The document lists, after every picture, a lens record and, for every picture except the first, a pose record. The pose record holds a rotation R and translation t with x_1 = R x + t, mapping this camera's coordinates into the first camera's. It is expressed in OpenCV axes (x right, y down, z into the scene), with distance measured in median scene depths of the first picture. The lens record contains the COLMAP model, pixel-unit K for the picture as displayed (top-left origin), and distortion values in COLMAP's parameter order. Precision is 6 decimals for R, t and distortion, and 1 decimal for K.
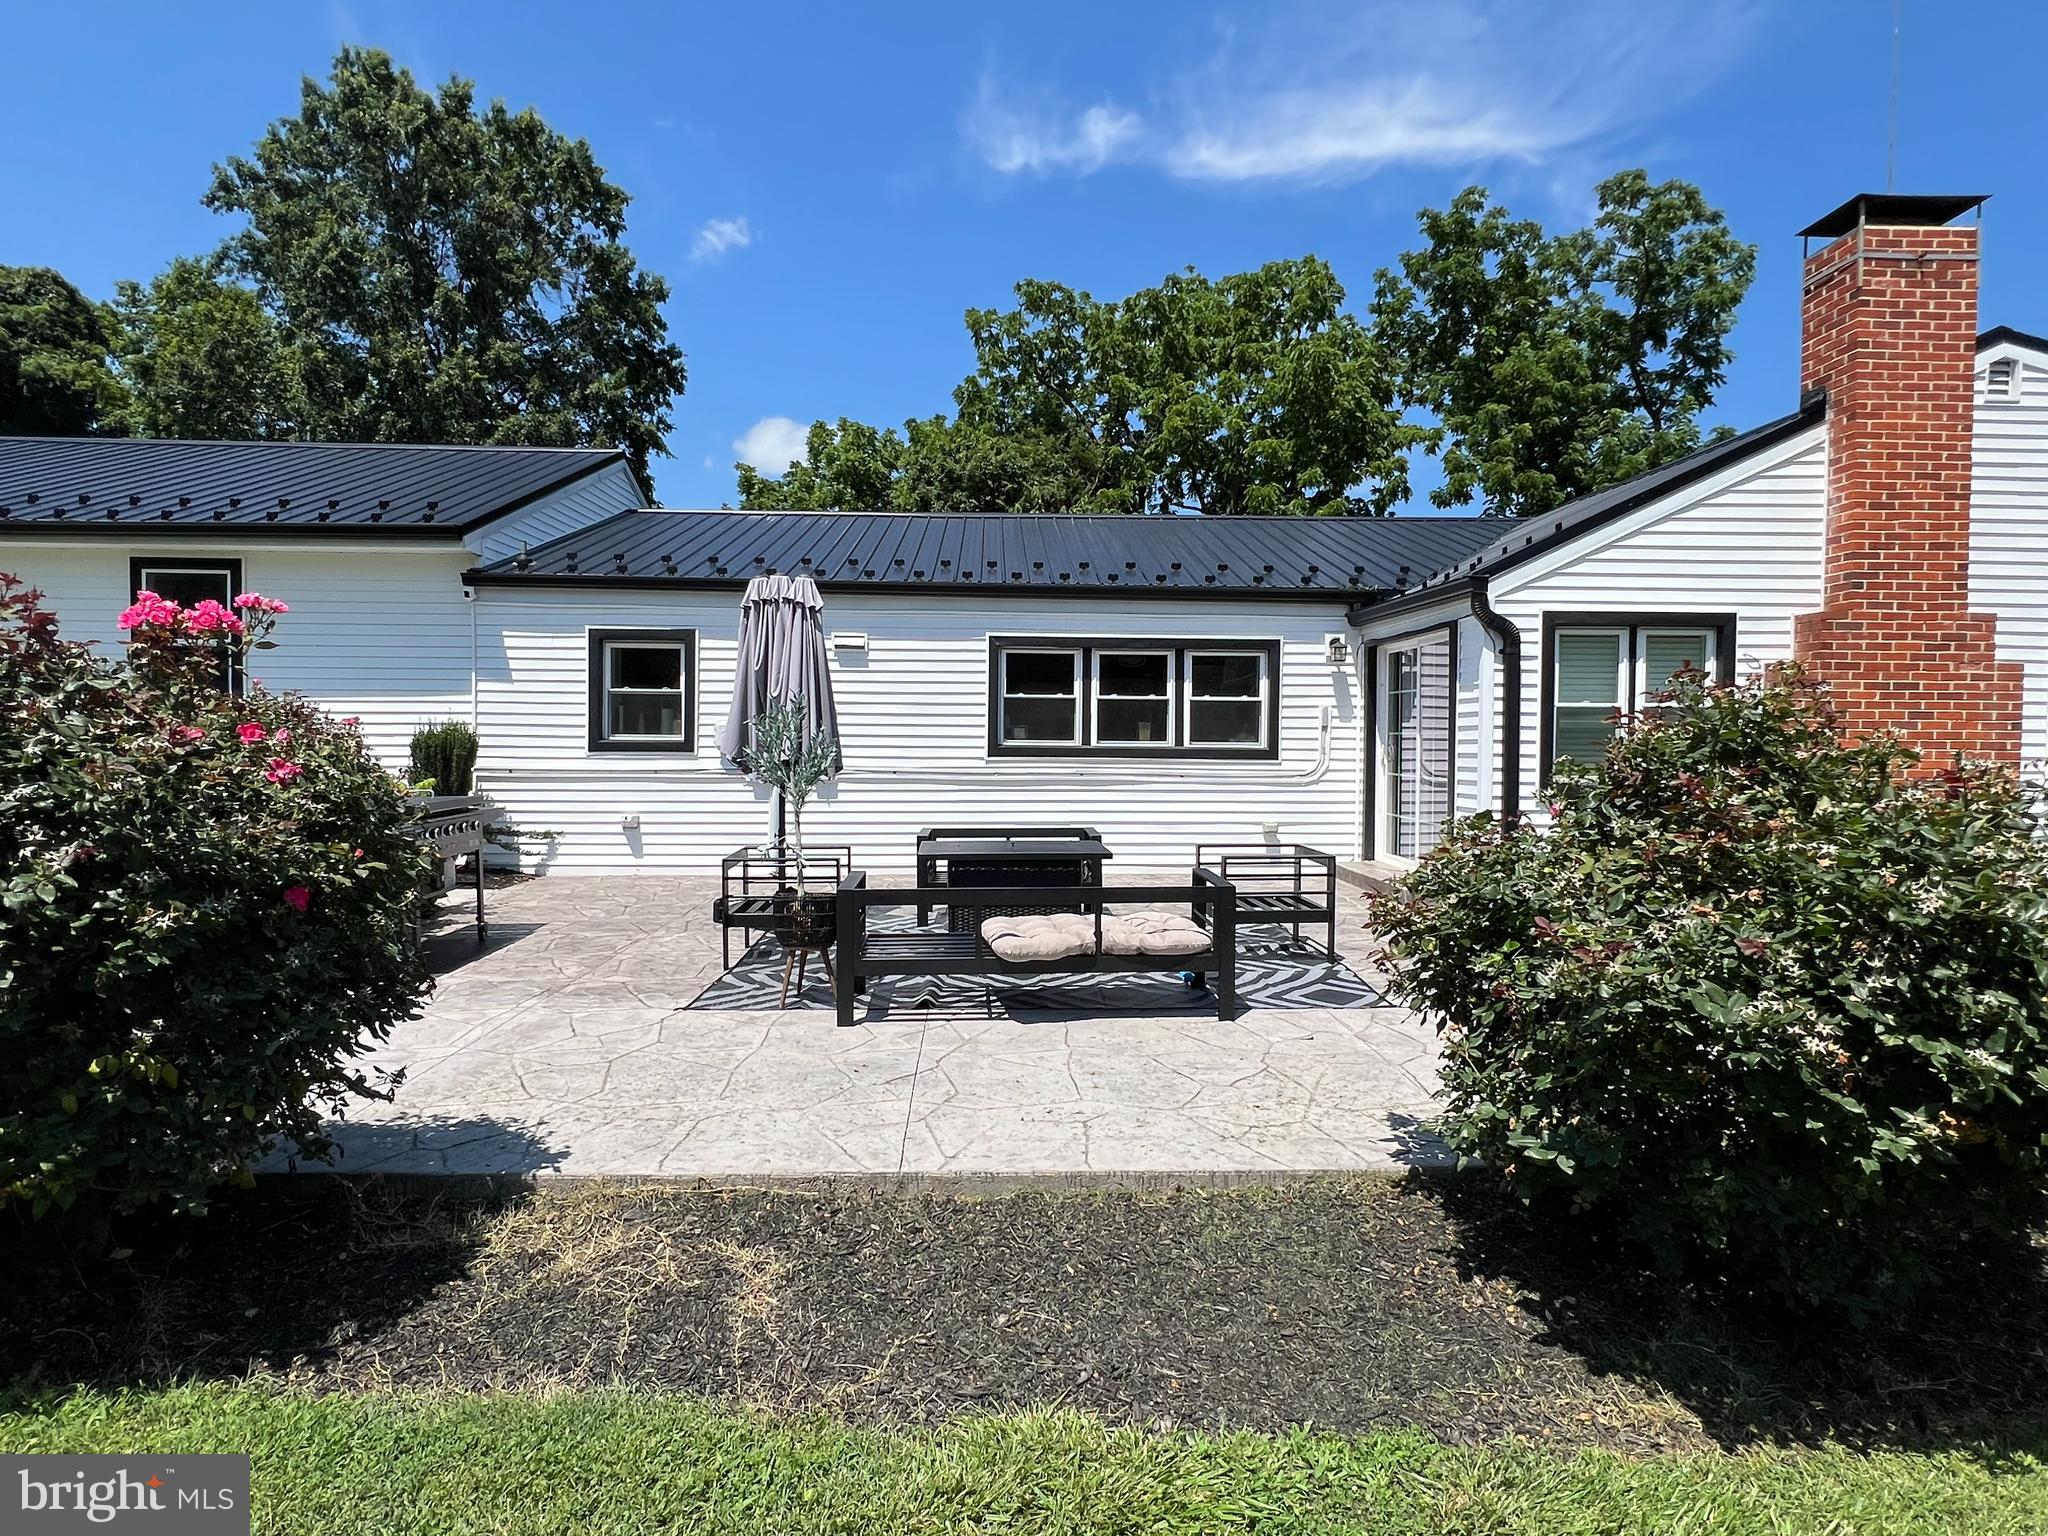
lens RADIAL K [[1090.1, 0, 1023.5], [0, 1090.1, 761.3], [0, 0, 1]] dist [-0.007467, -0.001119]
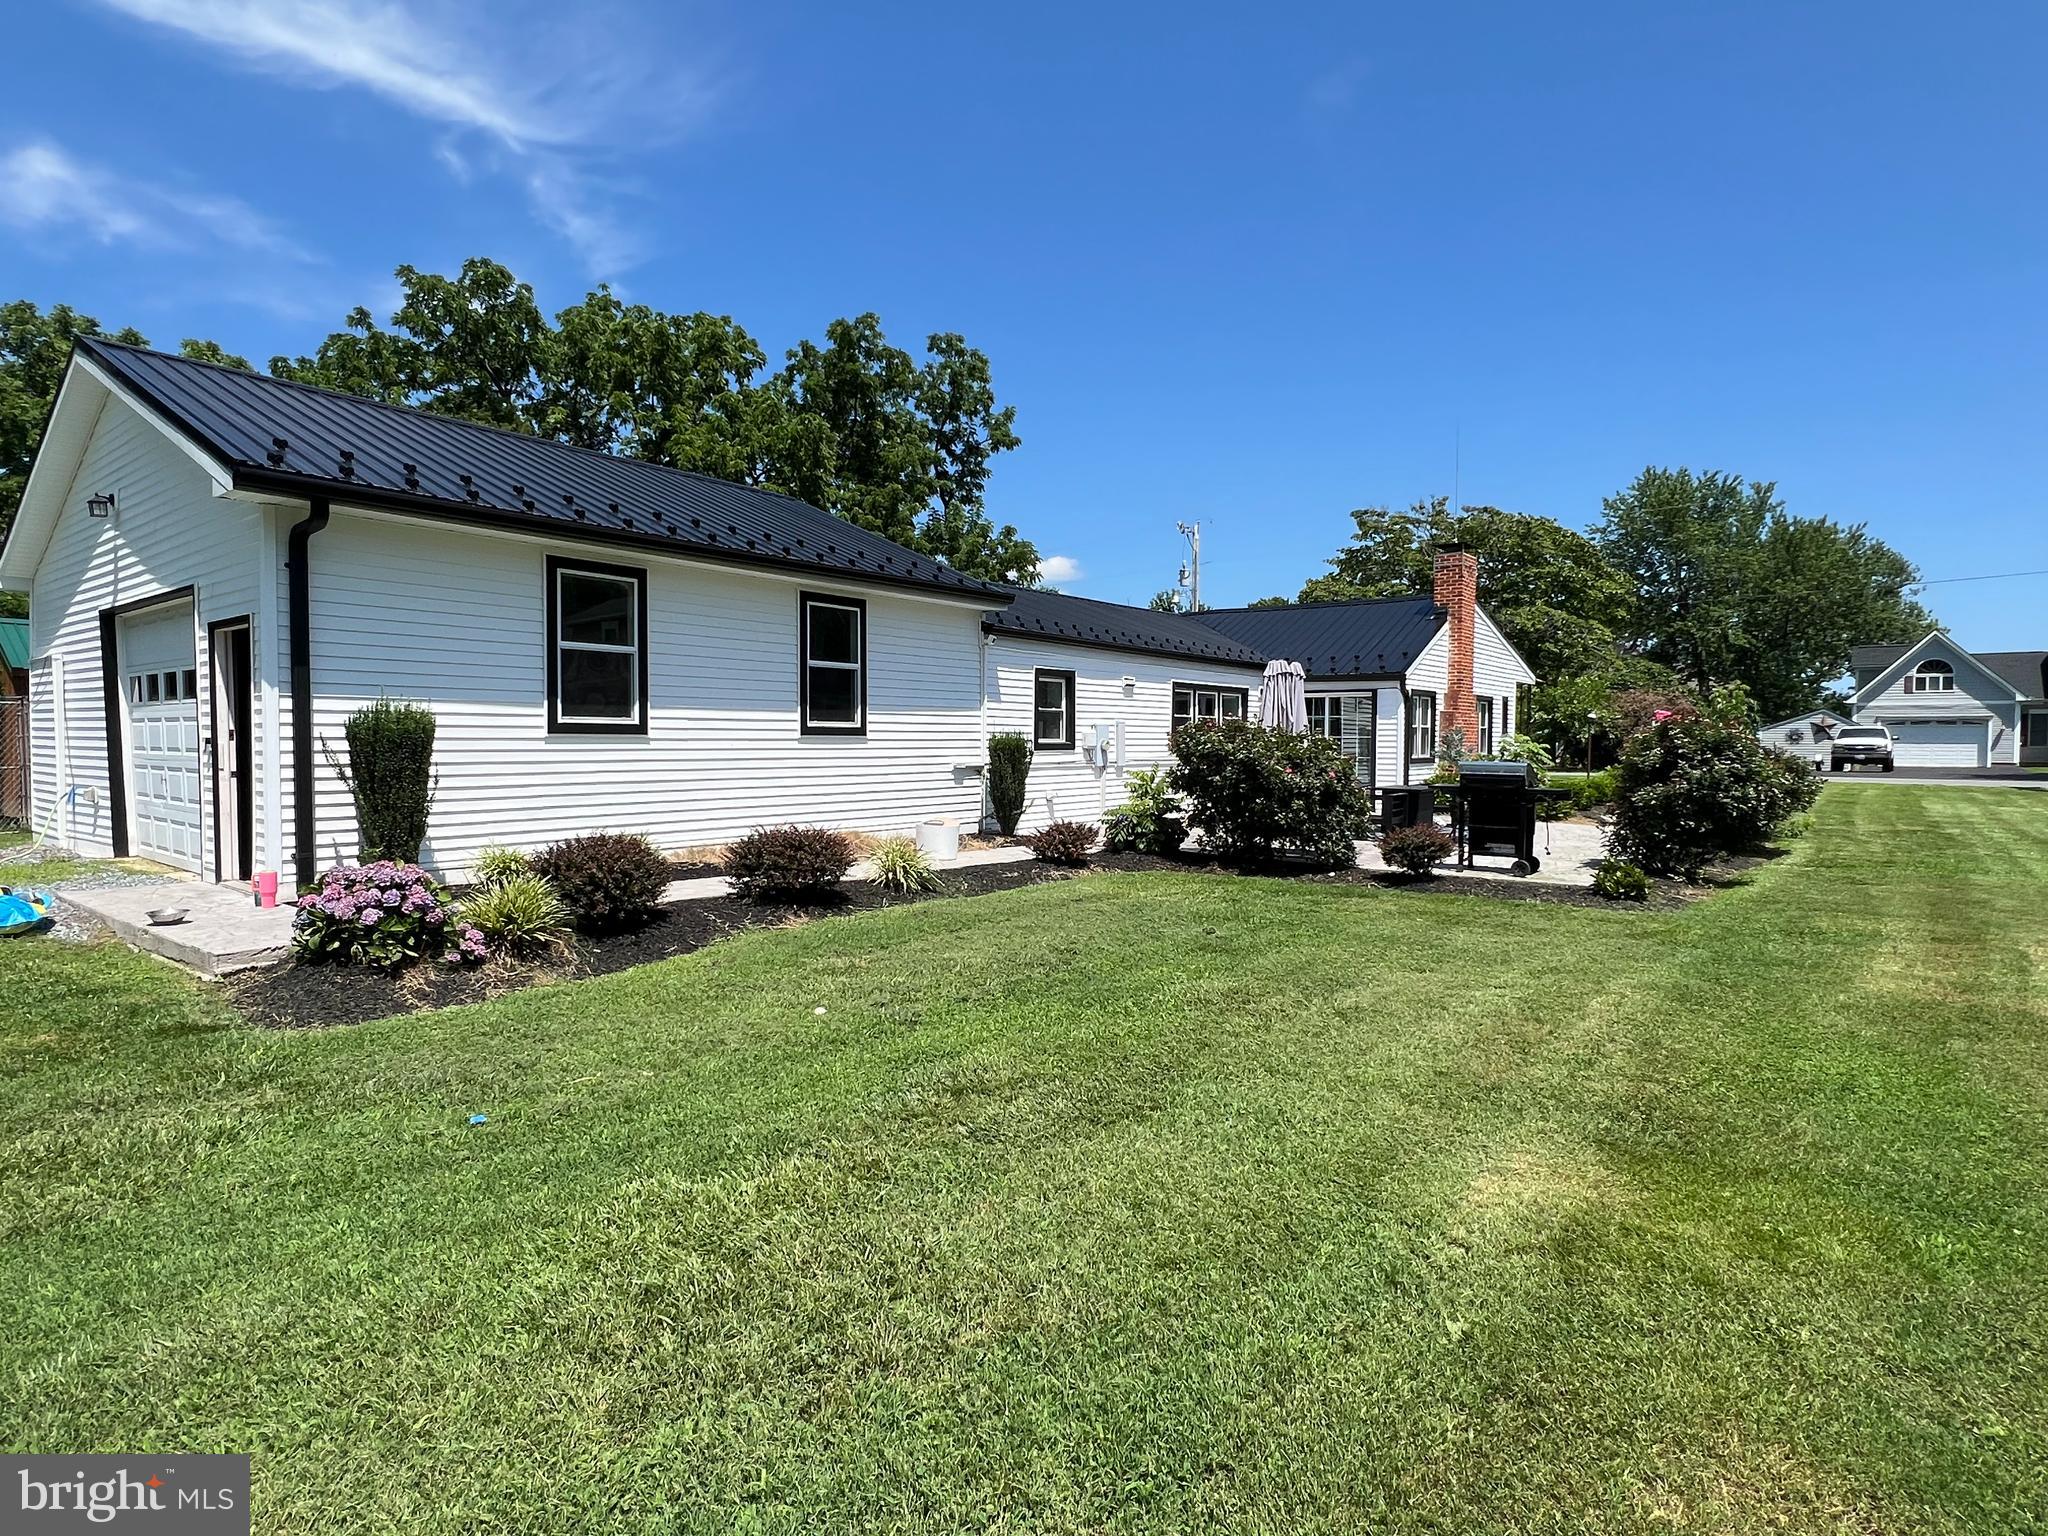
lens RADIAL K [[1090.1, 0, 1027.7], [0, 1090.1, 764.0], [0, 0, 1]] dist [-0.007467, -0.001119]
pose [[0.626015, -0.022271, 0.779493, -1.490783], [0.009168, 0.999733, 0.021201, -0.019153], [-0.779757, -0.006125, 0.626052, 0.054142]]
